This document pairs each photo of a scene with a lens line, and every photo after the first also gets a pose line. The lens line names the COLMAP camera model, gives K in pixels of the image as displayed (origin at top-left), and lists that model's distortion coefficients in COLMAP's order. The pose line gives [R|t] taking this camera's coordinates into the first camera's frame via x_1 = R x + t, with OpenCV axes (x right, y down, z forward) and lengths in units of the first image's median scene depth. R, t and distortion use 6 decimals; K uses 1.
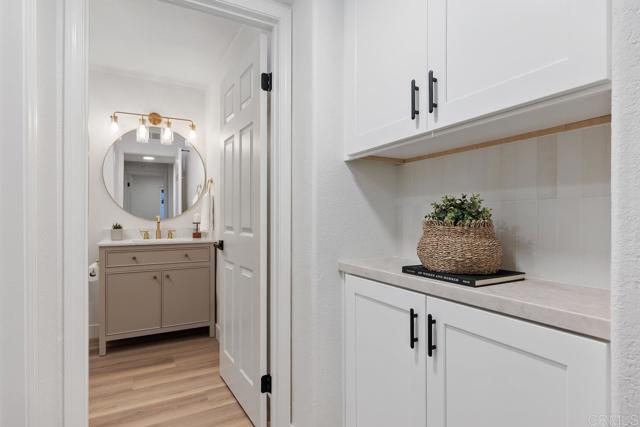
lens RADIAL K [[343.7, 0, 321.2], [0, 343.7, 213.2], [0, 0, 1]] dist [0.003787, 0.000215]
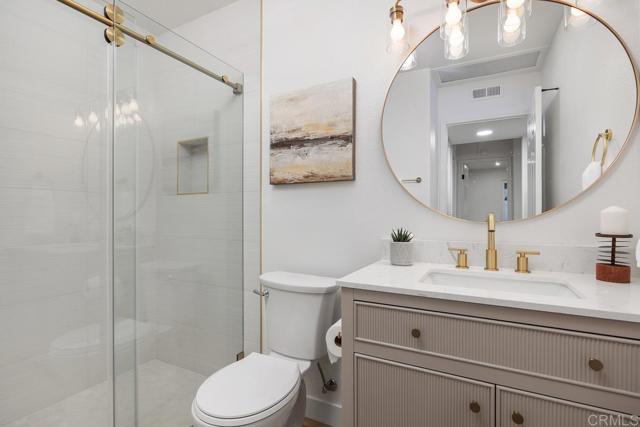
lens RADIAL K [[305.2, 0, 320.6], [0, 305.2, 216.3], [0, 0, 1]] dist [-0.002125, 0.001320]
pose [[0.555695, -0.004133, -0.831376, -0.265139], [-0.000121, 0.999987, -0.005052, 0.011480], [0.831386, 0.002908, 0.555687, 0.586005]]
